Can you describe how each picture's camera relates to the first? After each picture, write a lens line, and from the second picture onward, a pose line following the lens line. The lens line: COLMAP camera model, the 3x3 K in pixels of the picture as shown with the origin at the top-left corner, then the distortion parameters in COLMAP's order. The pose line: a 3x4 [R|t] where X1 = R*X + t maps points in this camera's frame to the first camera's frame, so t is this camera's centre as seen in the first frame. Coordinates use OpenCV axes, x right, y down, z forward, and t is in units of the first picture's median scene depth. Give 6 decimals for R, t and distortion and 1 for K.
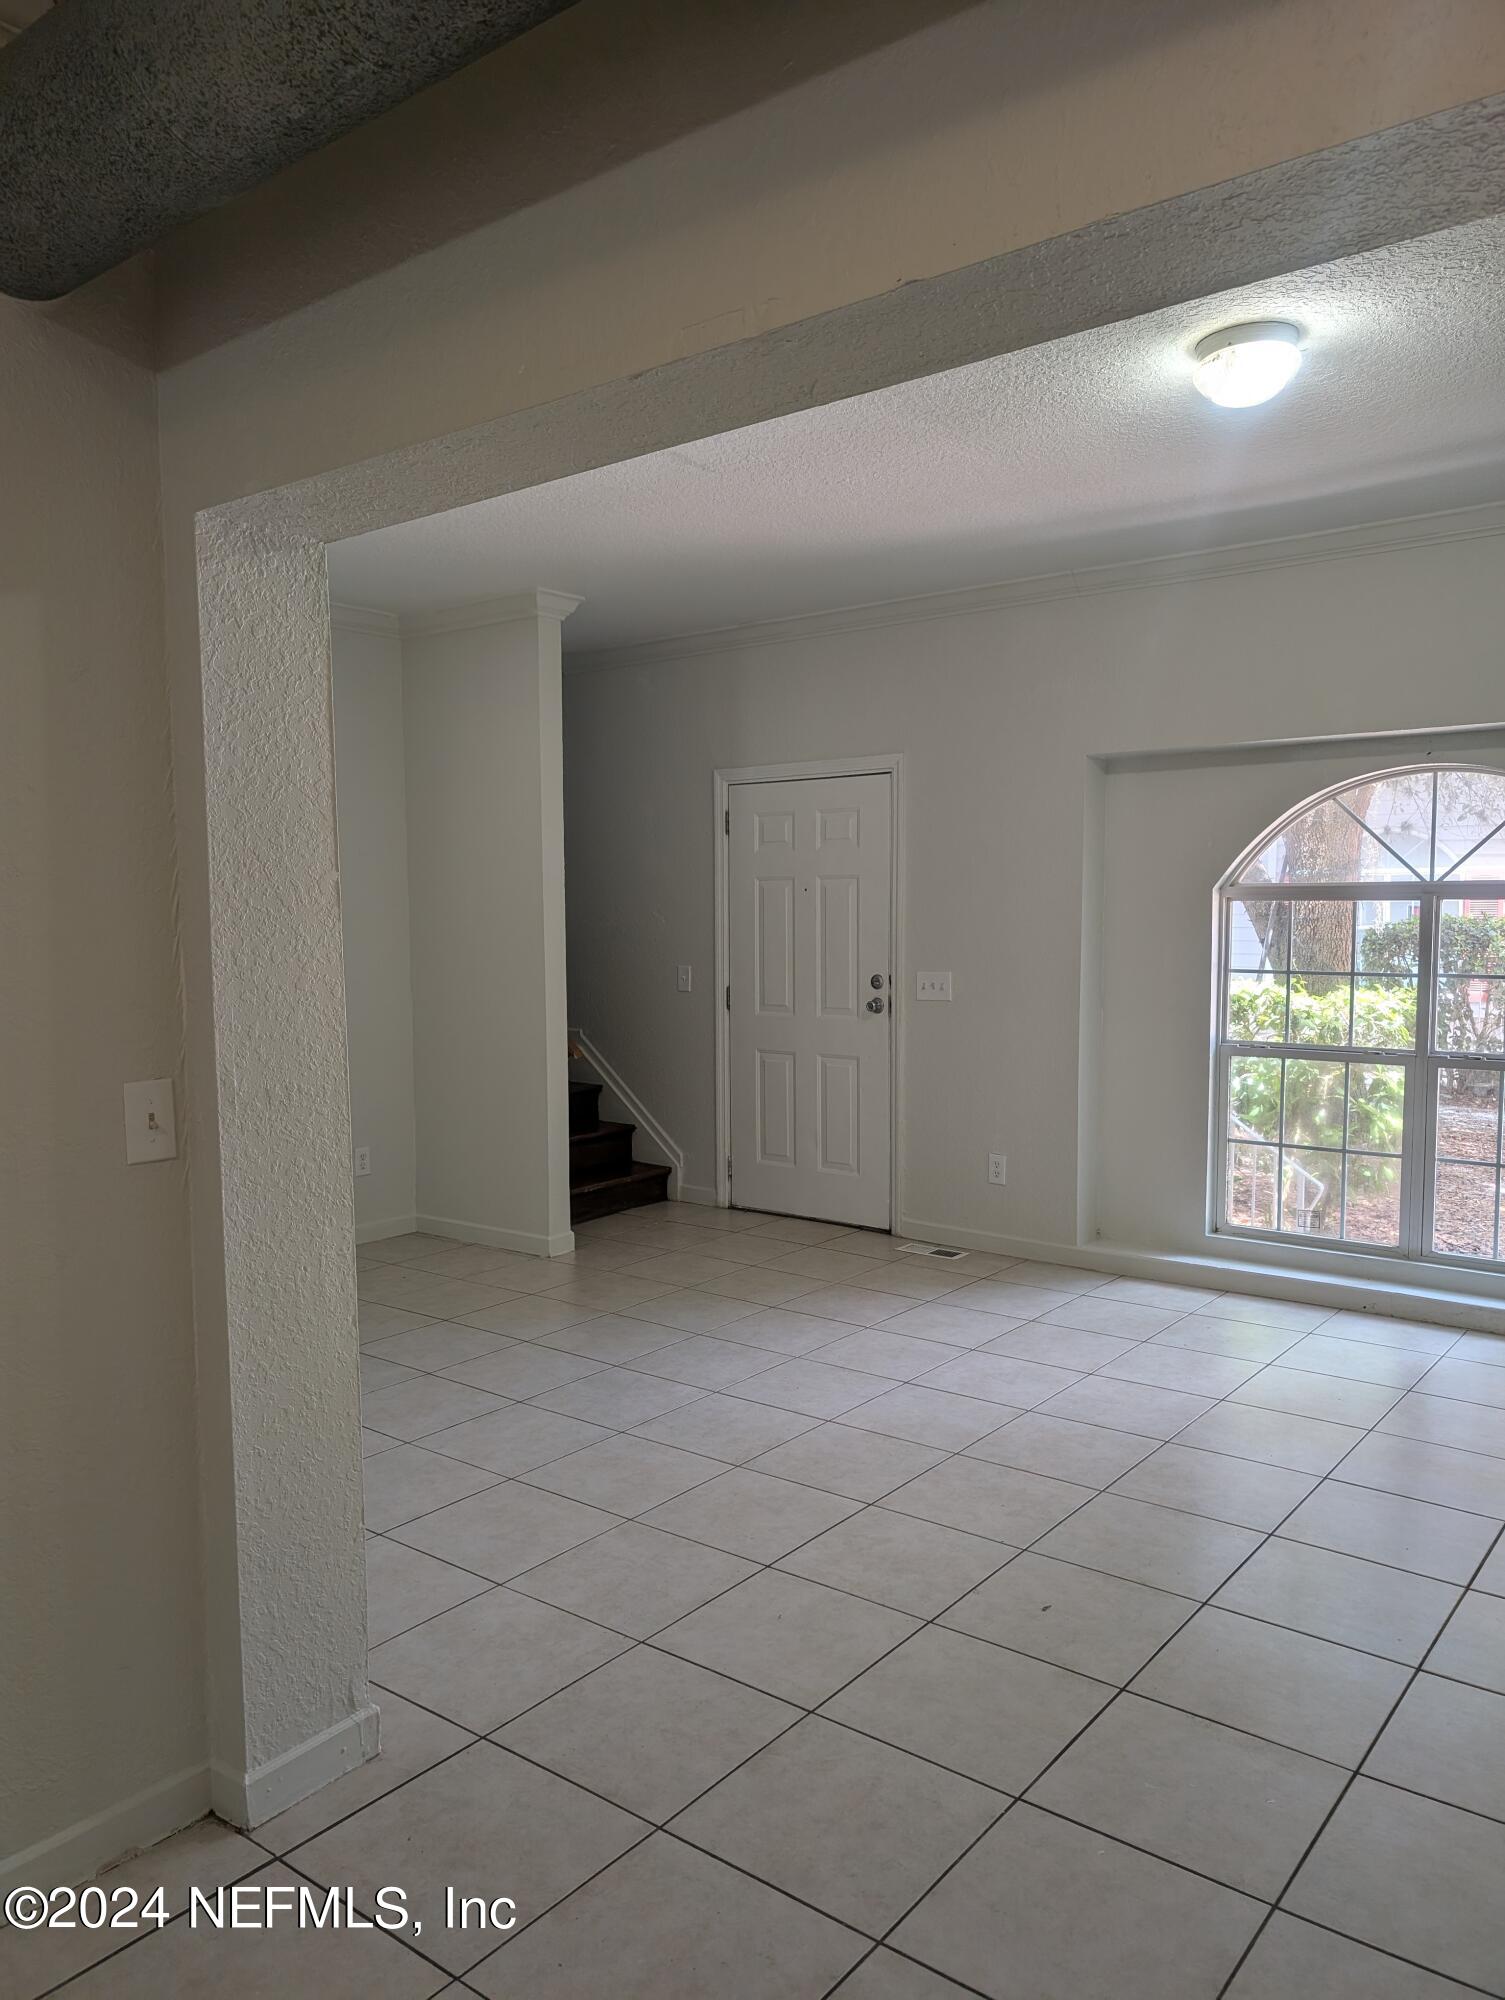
lens RADIAL K [[1440.6, 0, 735.6], [0, 1440.6, 991.7], [0, 0, 1]] dist [0.006599, 0.003027]
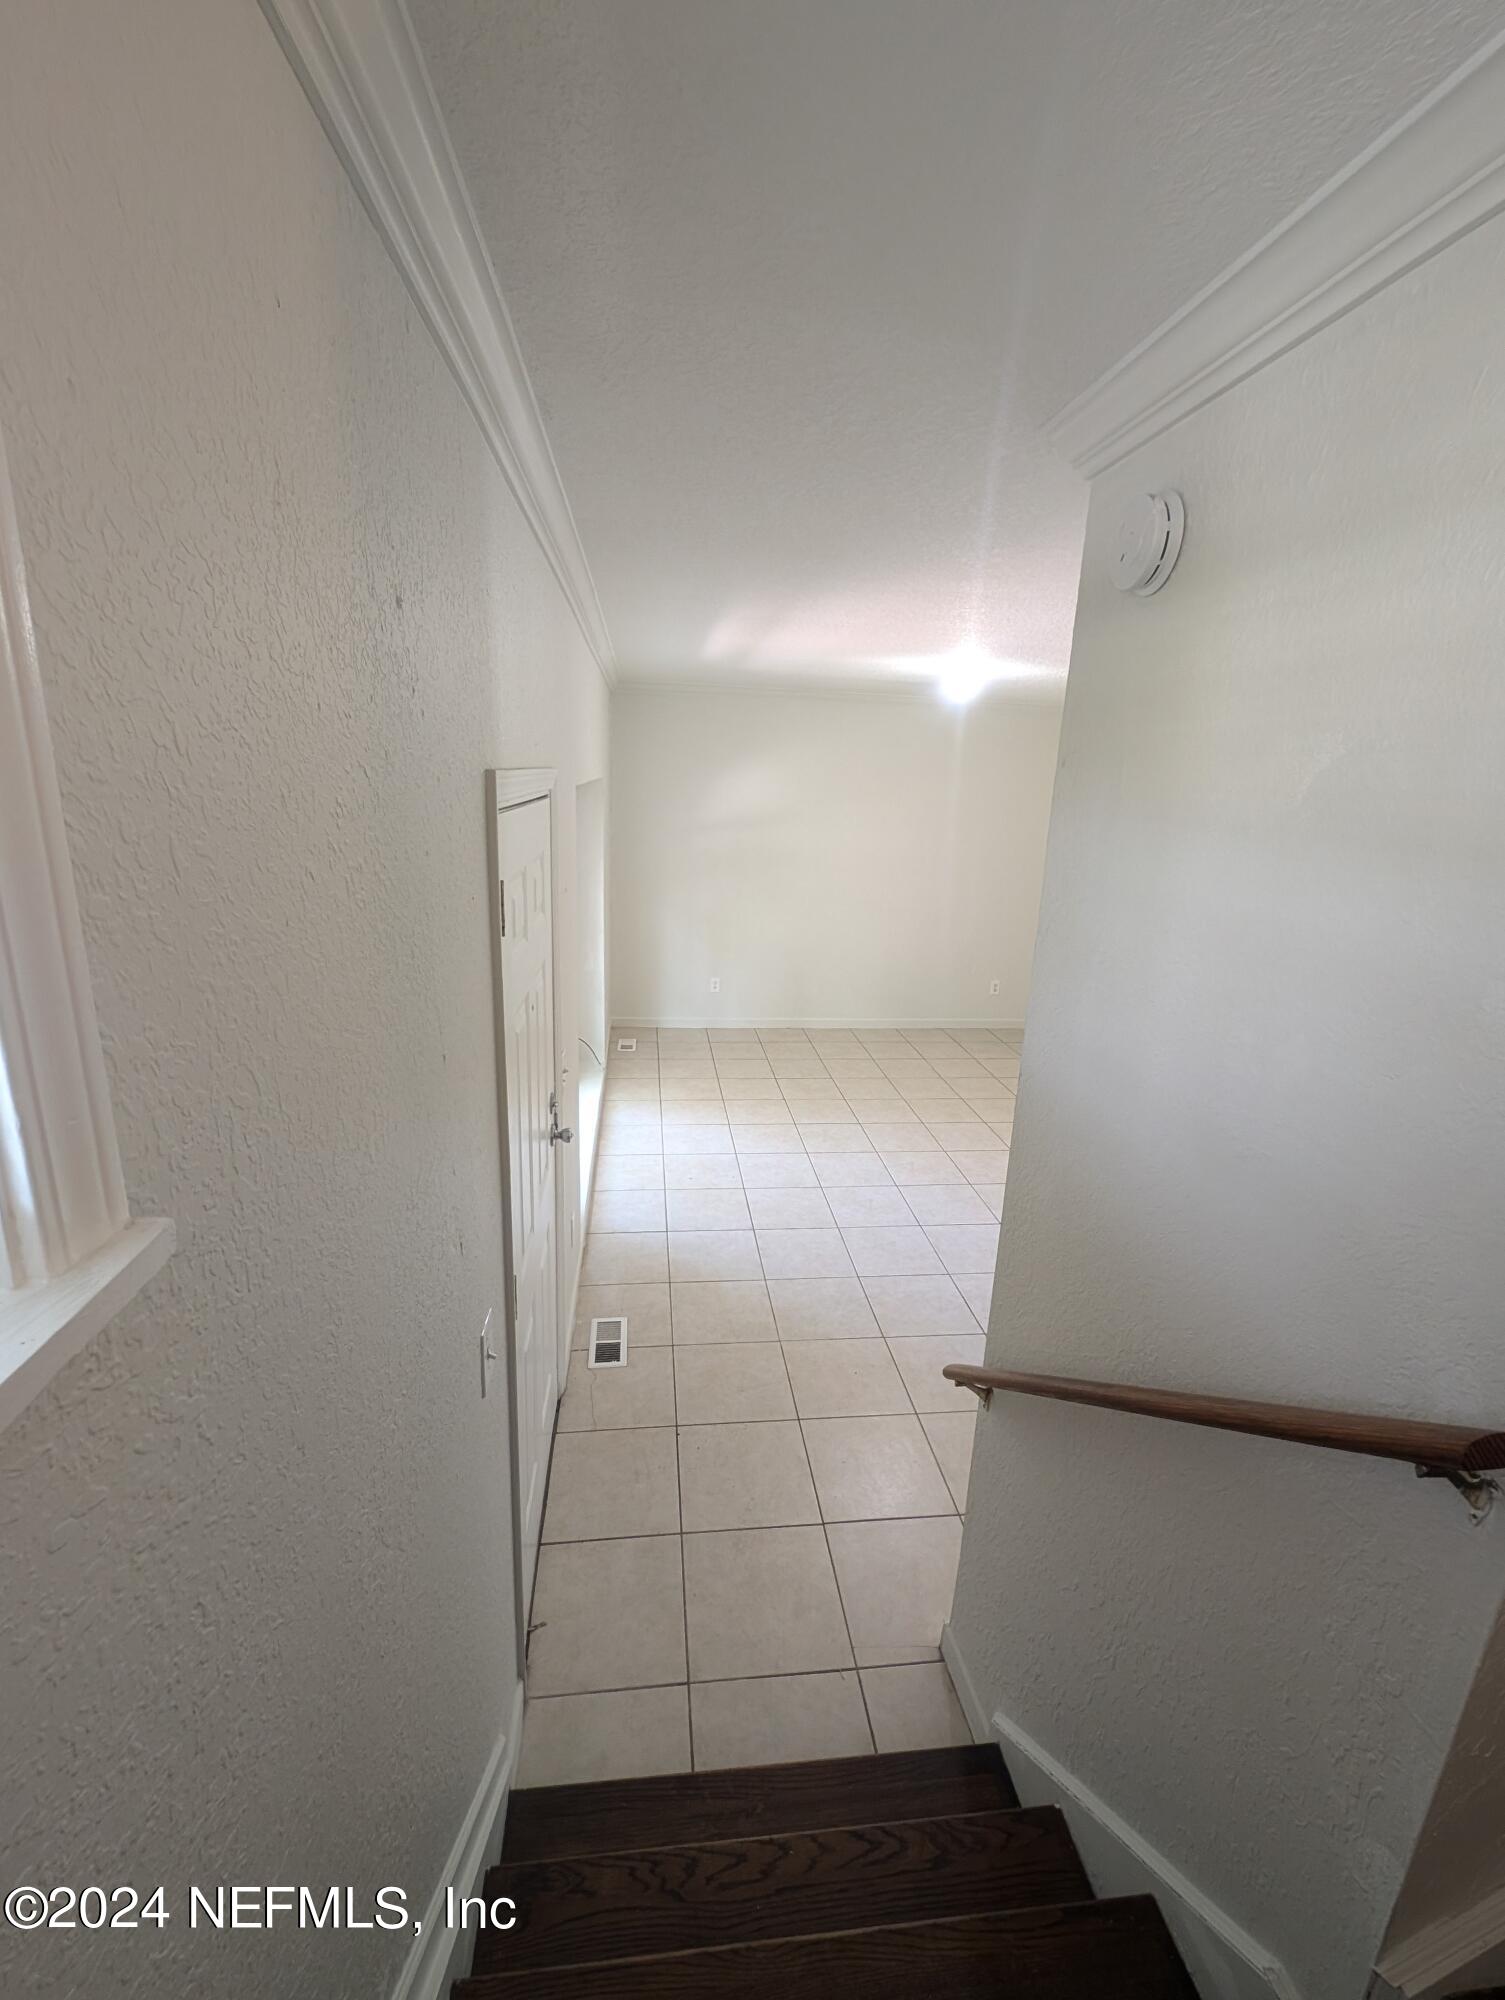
lens RADIAL K [[857.1, 0, 745.8], [0, 857.1, 995.9], [0, 0, 1]] dist [0.003543, -0.002705]
pose [[-0.710622, -0.197948, 0.675154, -0.285536], [0.008296, 0.957182, 0.289368, -0.212259], [-0.703525, 0.211232, -0.678552, 1.467795]]
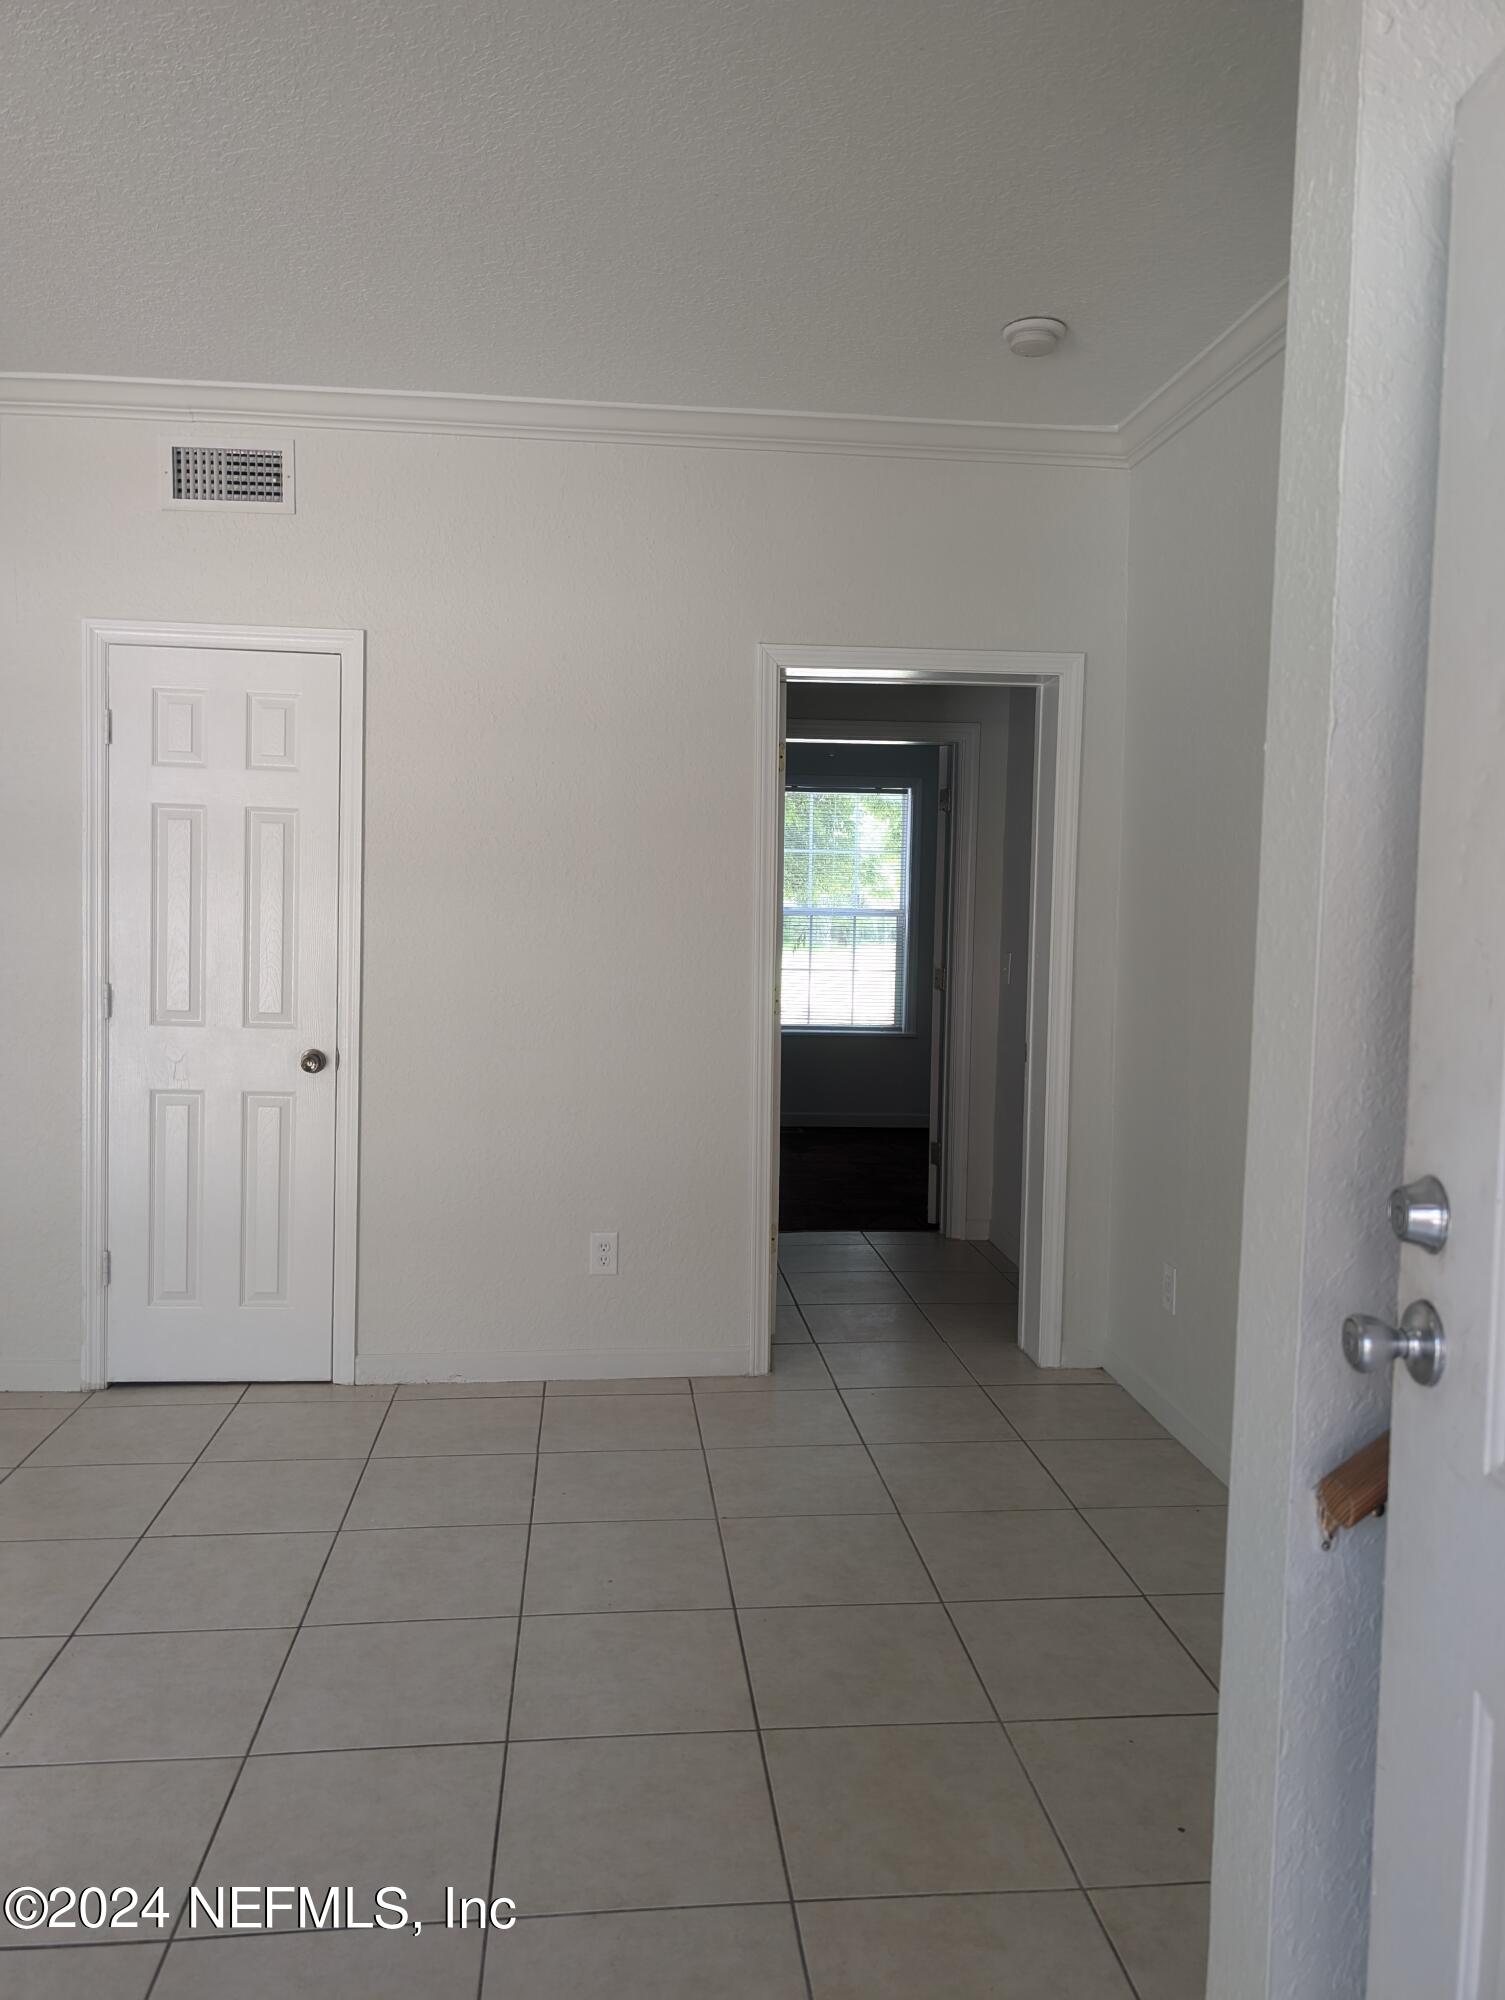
lens RADIAL K [[1440.6, 0, 740.2], [0, 1440.6, 999.7], [0, 0, 1]] dist [0.006599, 0.003027]
pose [[-0.714029, 0.043510, -0.698763, 0.118732], [-0.049707, 0.992398, 0.112587, -0.058265], [0.698350, 0.115124, -0.706438, 1.280915]]
